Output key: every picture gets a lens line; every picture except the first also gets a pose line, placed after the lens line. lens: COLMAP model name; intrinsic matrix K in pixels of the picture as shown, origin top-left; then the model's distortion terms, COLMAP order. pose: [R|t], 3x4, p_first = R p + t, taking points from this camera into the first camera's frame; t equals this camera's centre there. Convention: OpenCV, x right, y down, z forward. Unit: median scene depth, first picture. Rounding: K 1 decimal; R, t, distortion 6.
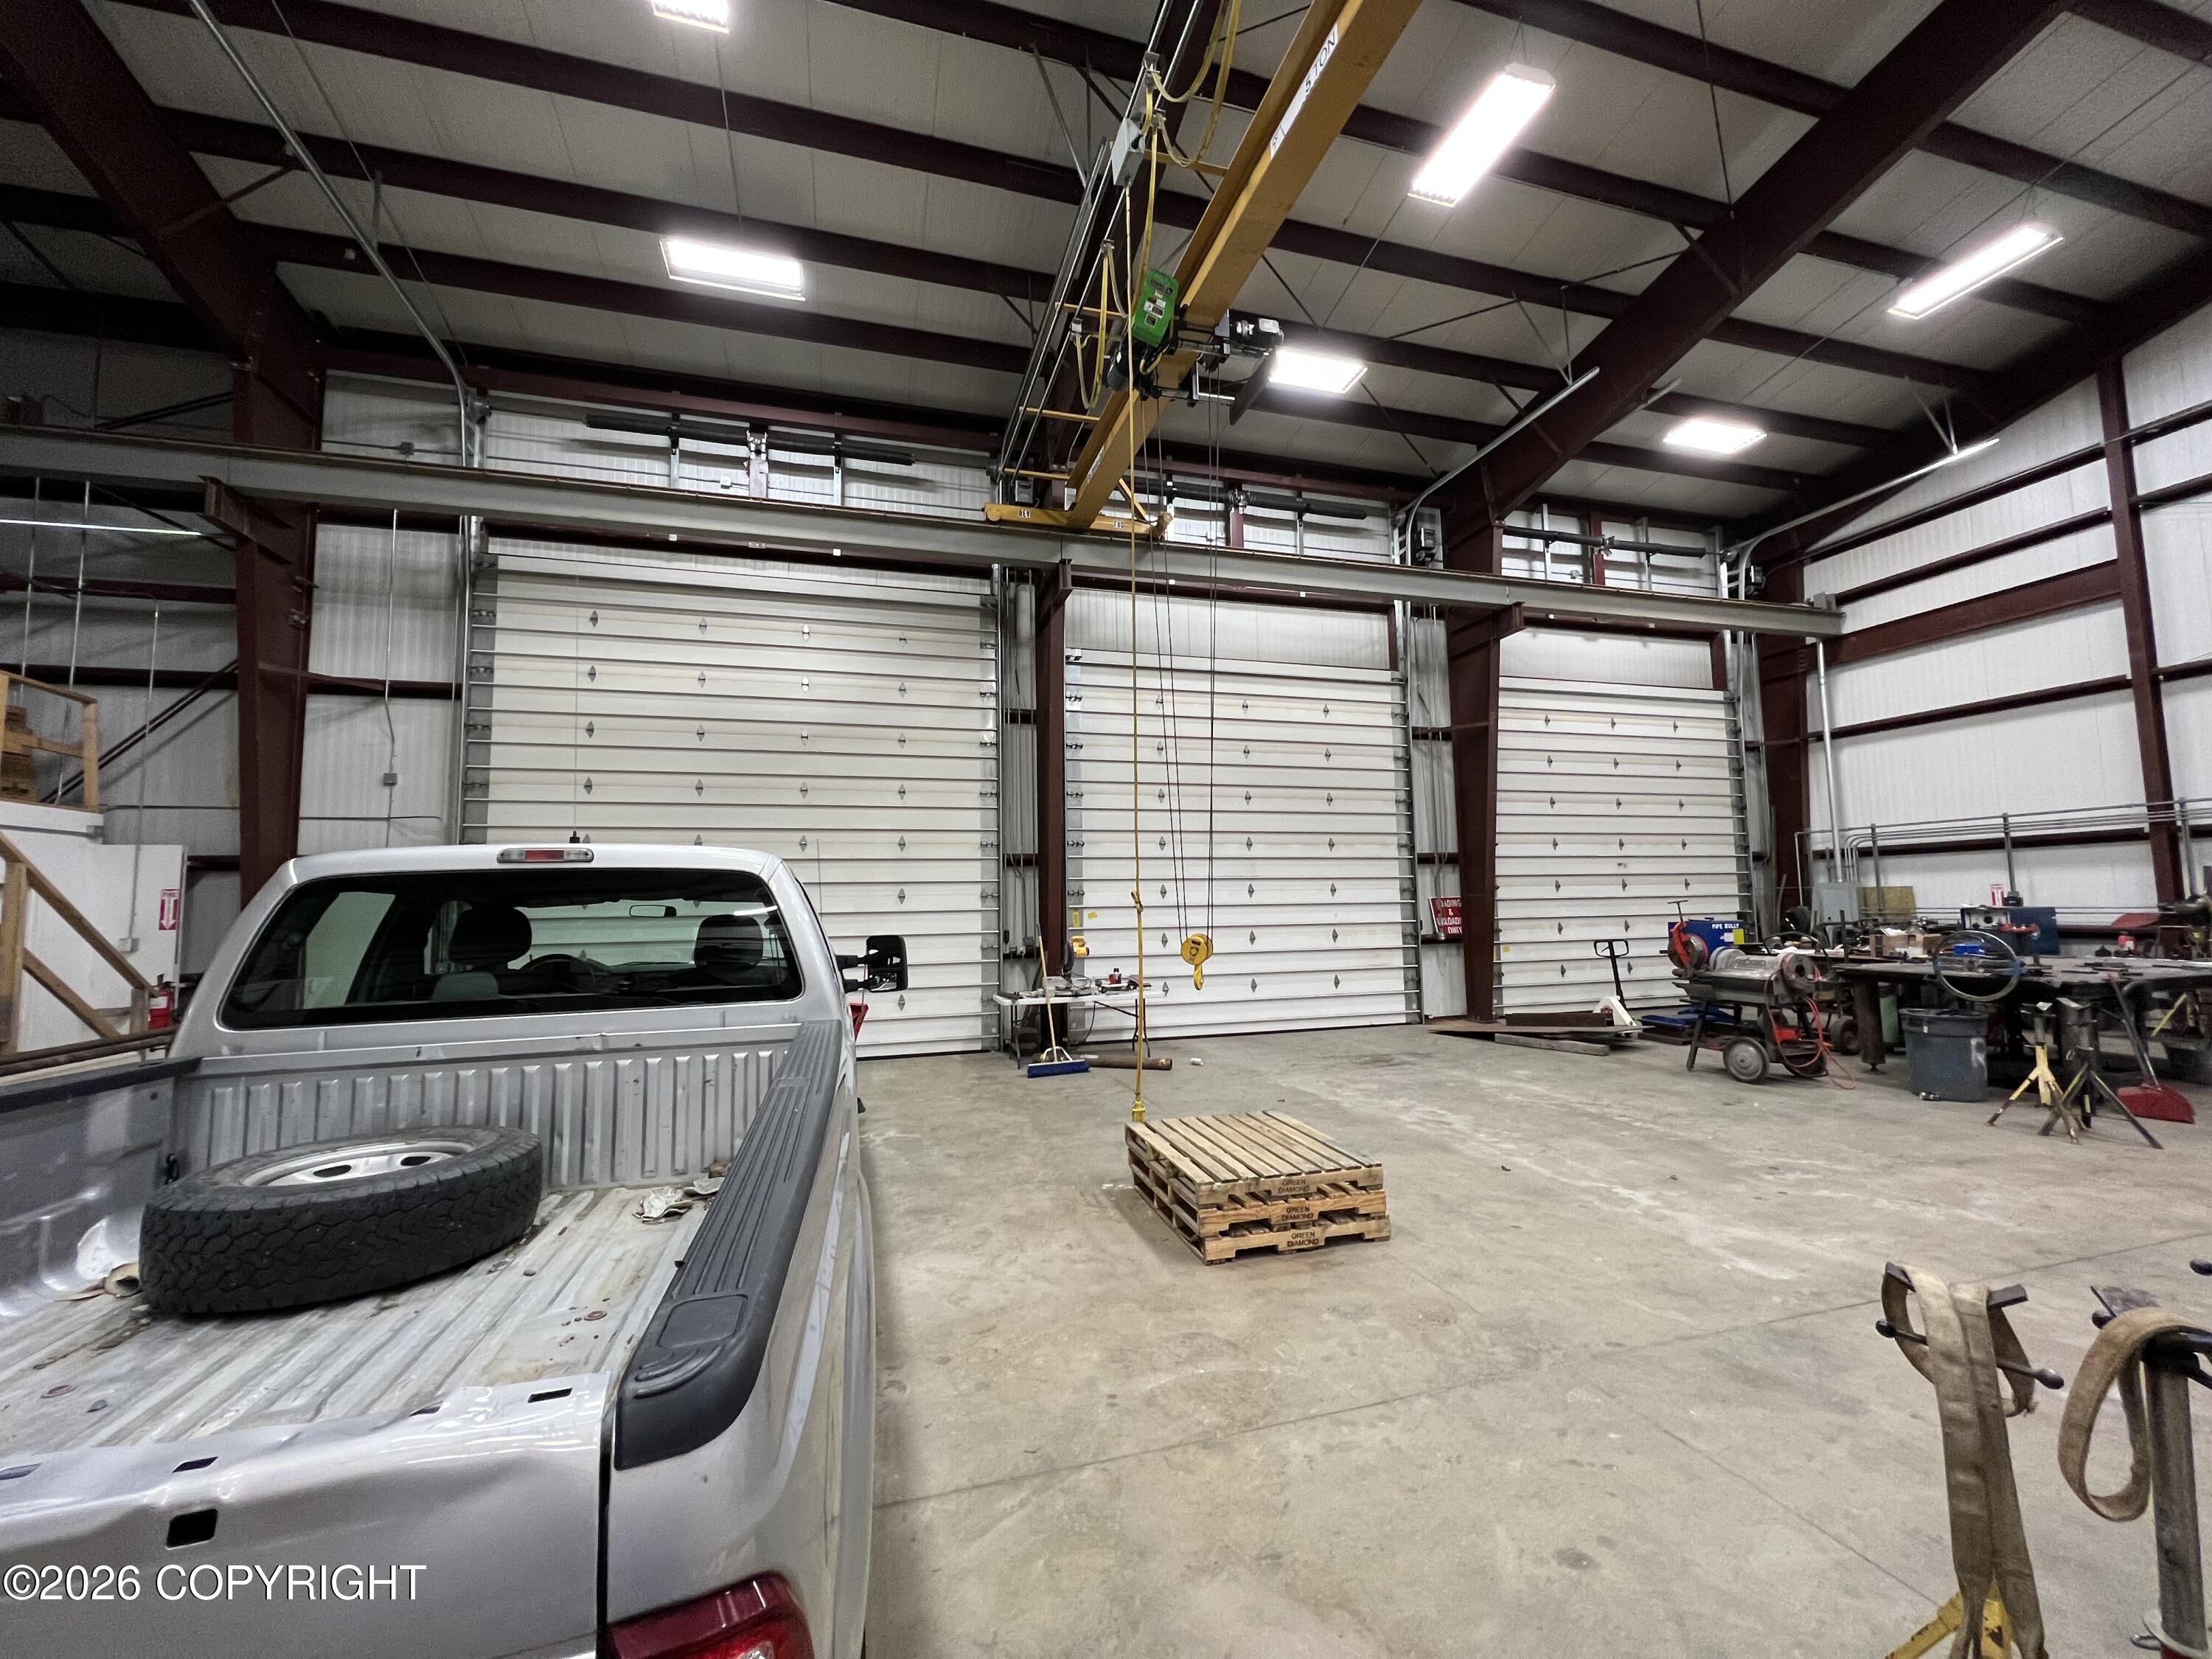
lens RADIAL K [[877.2, 0, 1104.9], [0, 877.2, 828.4], [0, 0, 1]] dist [0.008782, -0.004017]
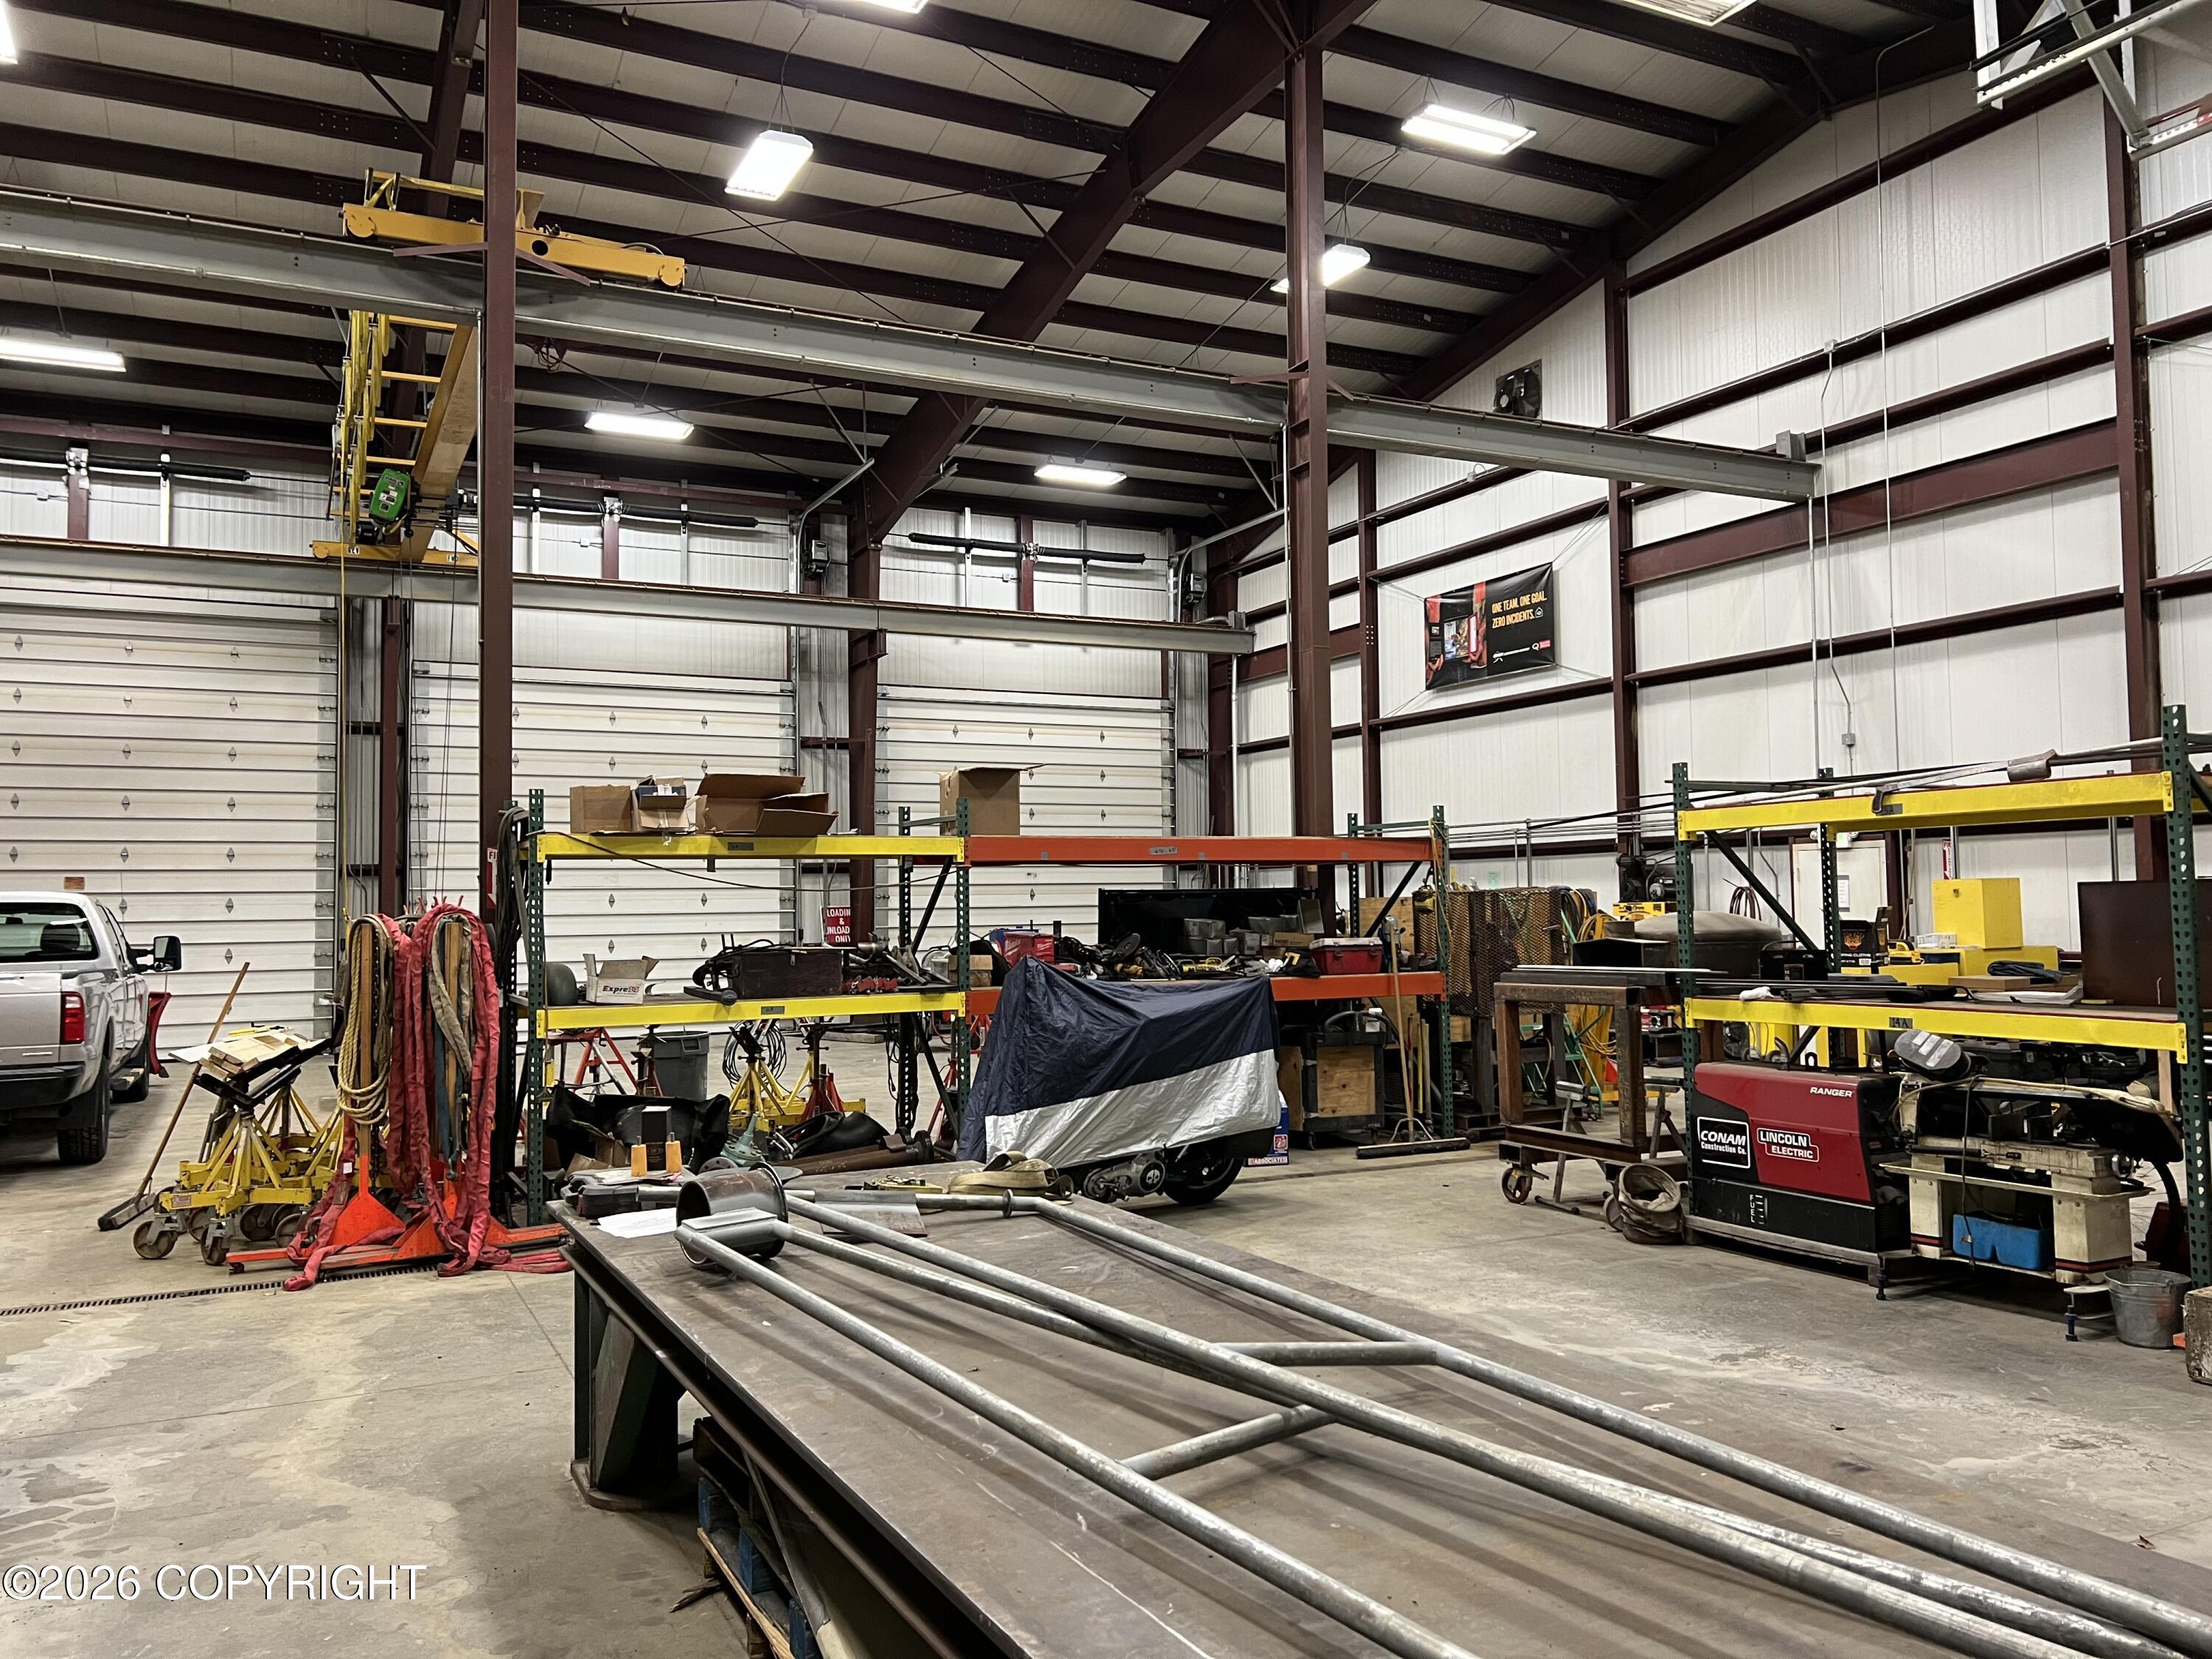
lens RADIAL K [[1635.8, 0, 1119.8], [0, 1635.8, 816.4], [0, 0, 1]] dist [0.072826, -0.085212]
pose [[0.982838, 0.014790, 0.183877, 0.368395], [-0.020707, 0.999326, 0.030300, -0.091654], [-0.183305, -0.033587, 0.982482, -0.933976]]
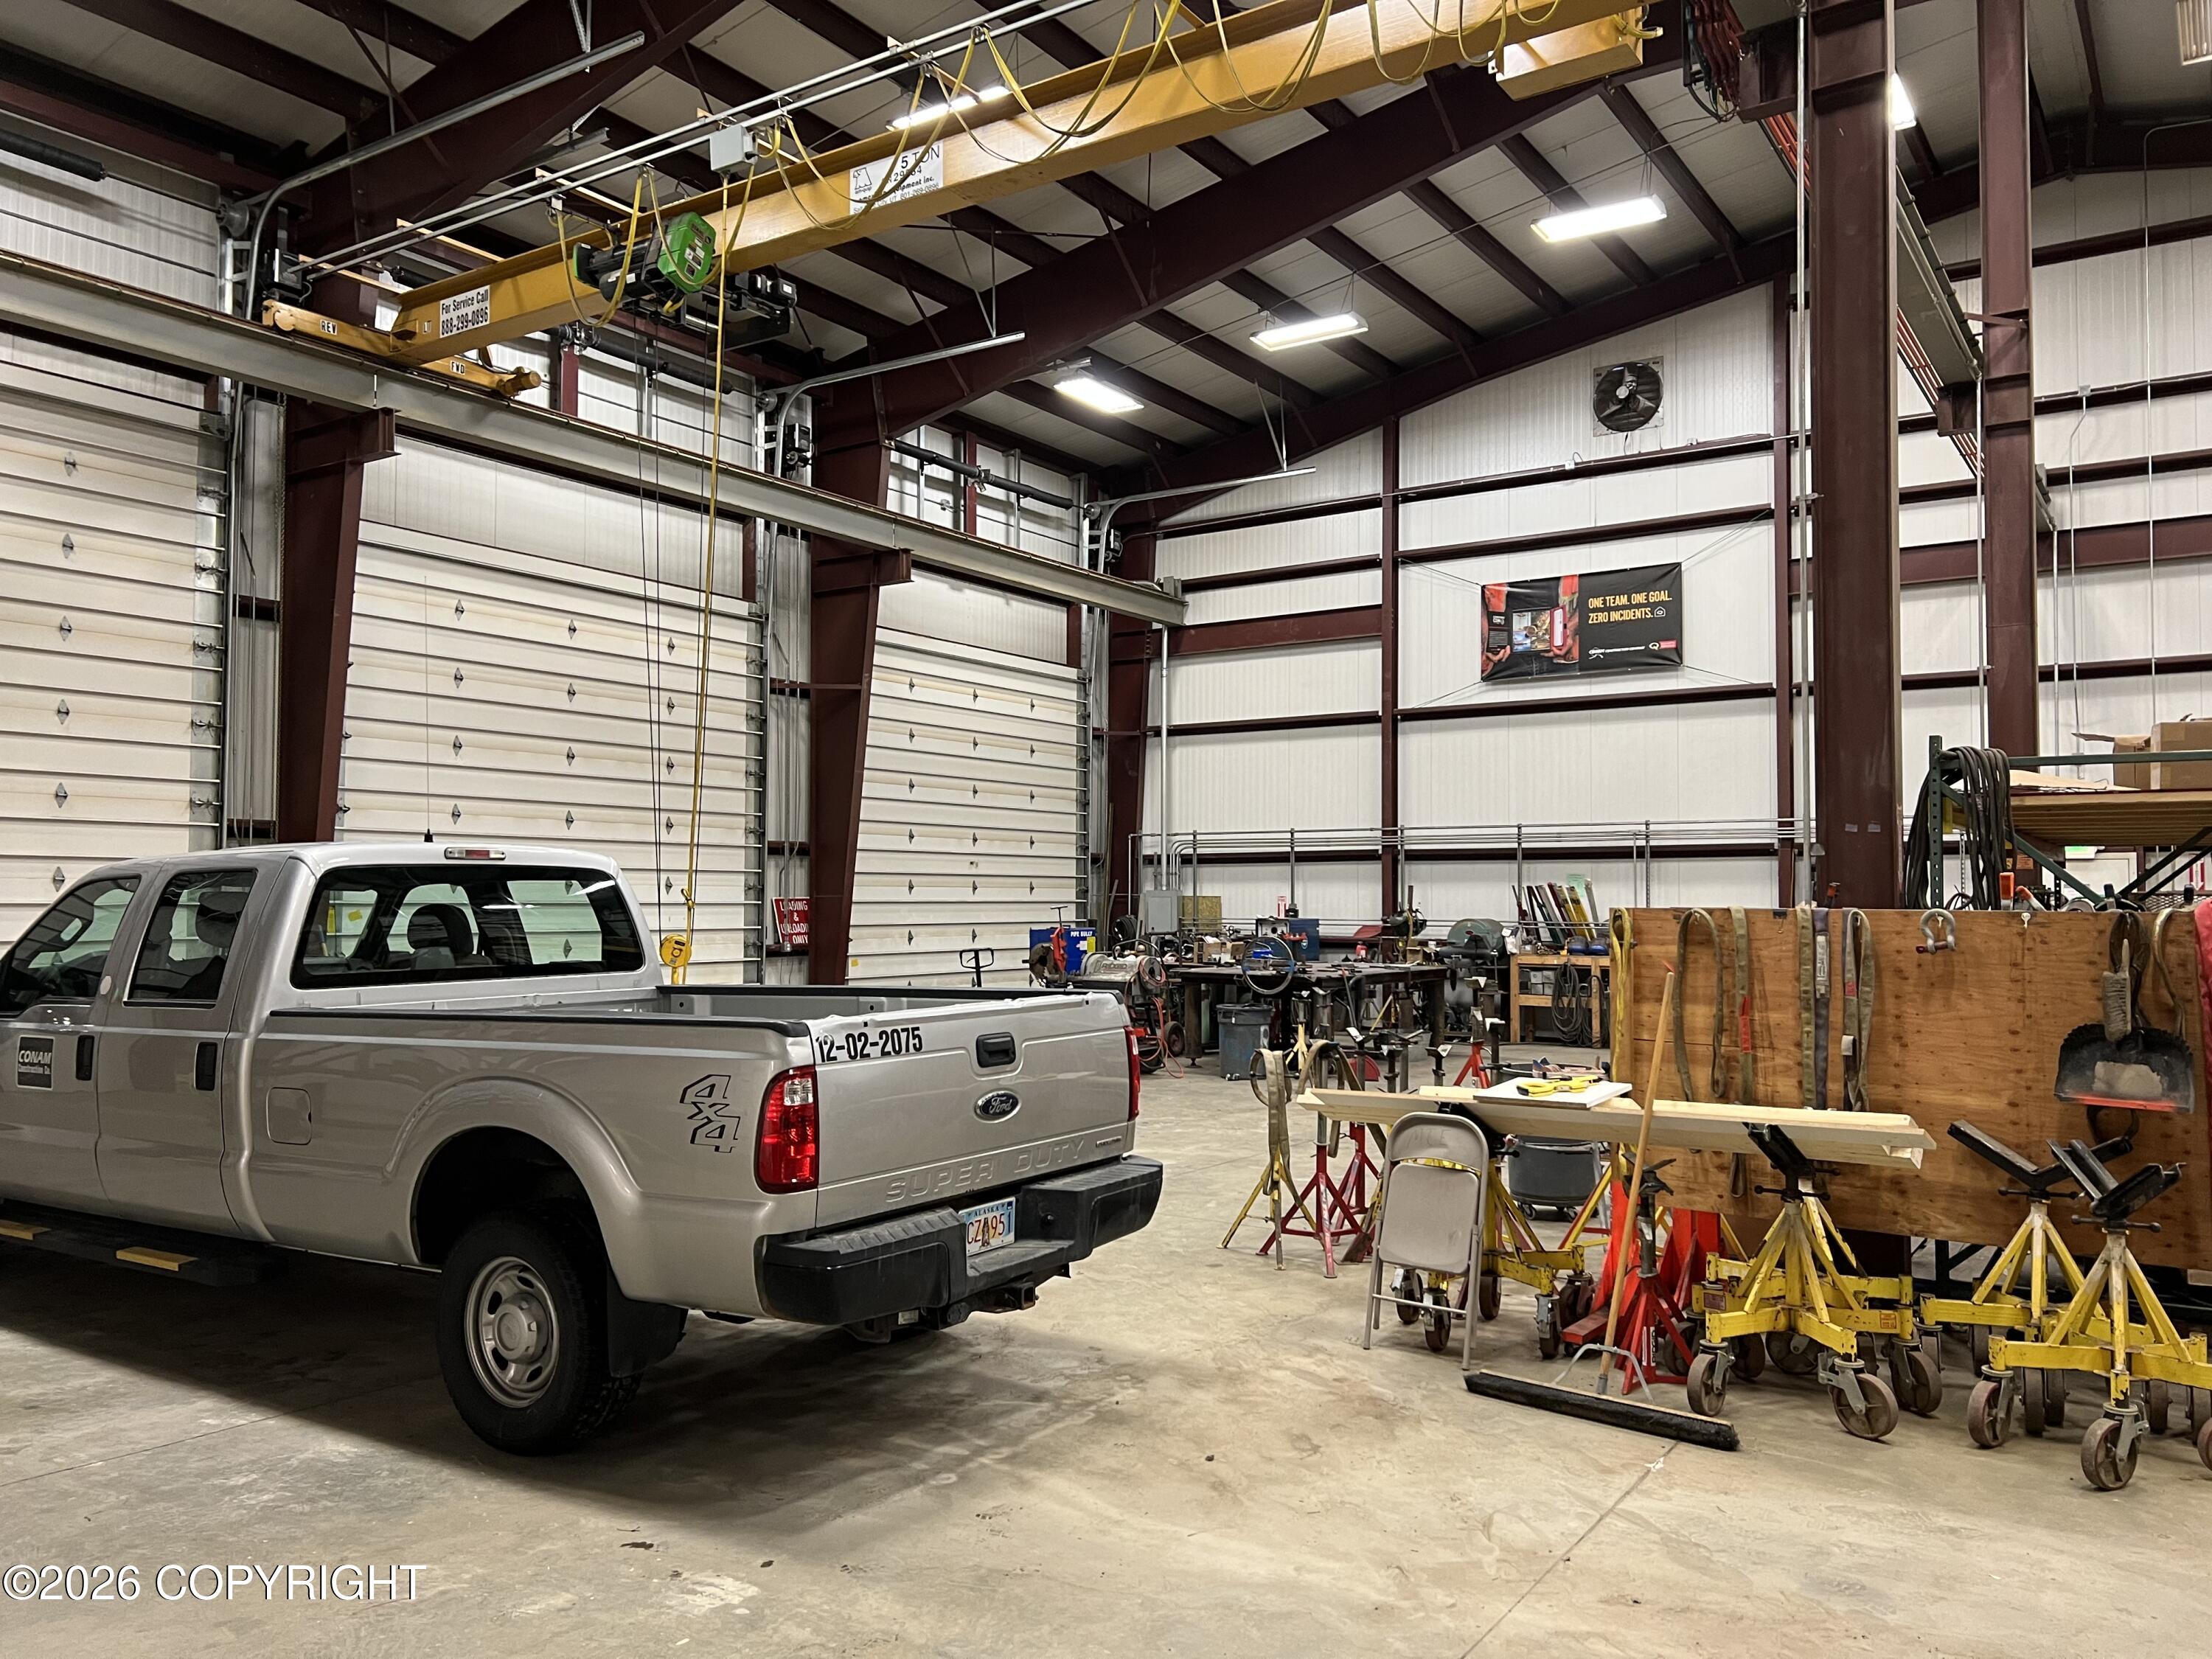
lens RADIAL K [[1635.8, 0, 1119.8], [0, 1635.8, 816.4], [0, 0, 1]] dist [0.072826, -0.085212]
pose [[0.766369, 0.052786, 0.640228, -0.341563], [-0.072617, 0.997349, 0.004694, -0.023470], [-0.638283, -0.050089, 0.768170, -0.323997]]
